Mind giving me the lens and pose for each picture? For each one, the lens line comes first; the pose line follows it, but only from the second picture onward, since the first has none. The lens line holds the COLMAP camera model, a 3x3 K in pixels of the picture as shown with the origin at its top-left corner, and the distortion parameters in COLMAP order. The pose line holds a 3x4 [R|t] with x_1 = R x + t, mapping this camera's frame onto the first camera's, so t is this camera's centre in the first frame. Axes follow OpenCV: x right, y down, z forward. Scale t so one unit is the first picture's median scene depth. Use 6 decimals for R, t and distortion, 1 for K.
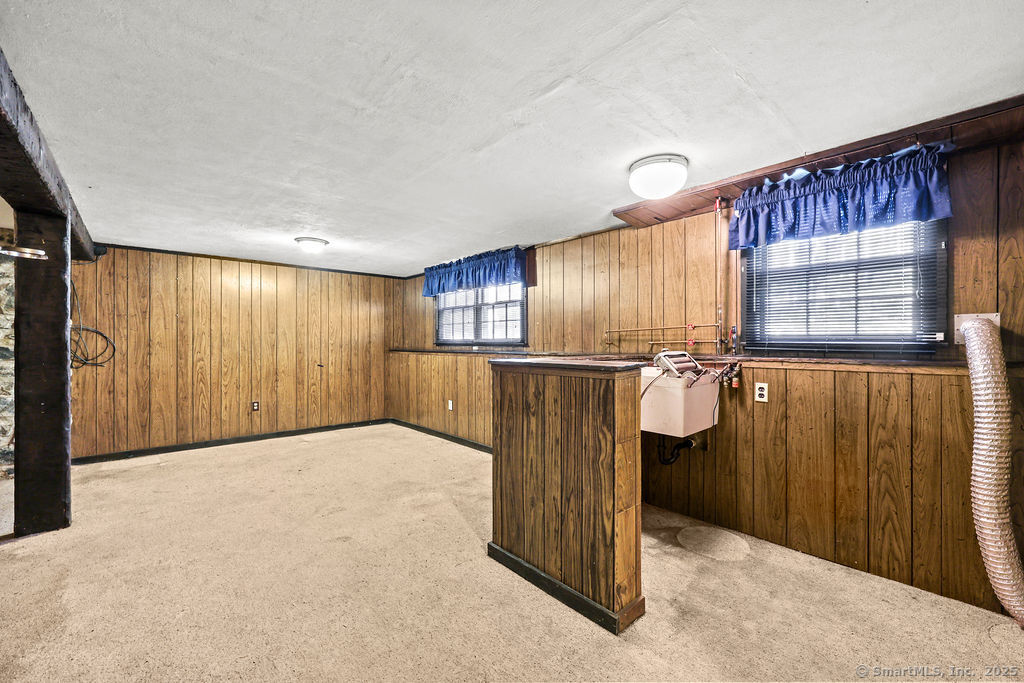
lens RADIAL K [[402.5, 0, 512.0], [0, 402.5, 341.5], [0, 0, 1]] dist [0.000433, -0.000004]
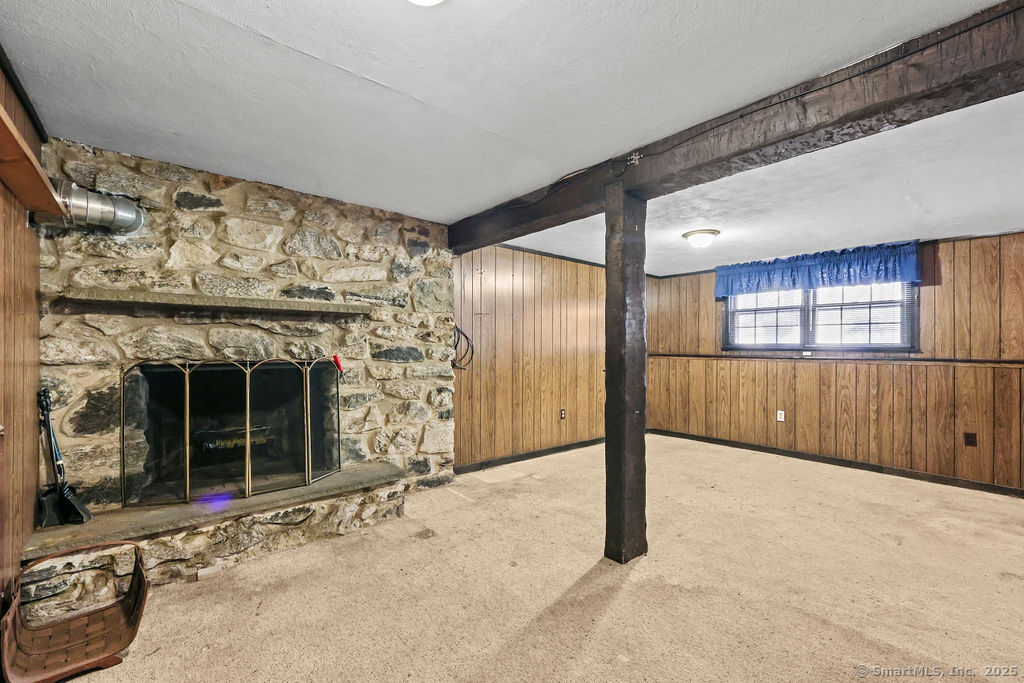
lens RADIAL K [[415.7, 0, 515.1], [0, 415.7, 344.5], [0, 0, 1]] dist [0.000090, -0.000048]
pose [[0.999567, 0.009140, -0.027984, -0.809803], [-0.009268, 0.999947, -0.004442, 0.006630], [0.027942, 0.004700, 0.999599, 0.045706]]
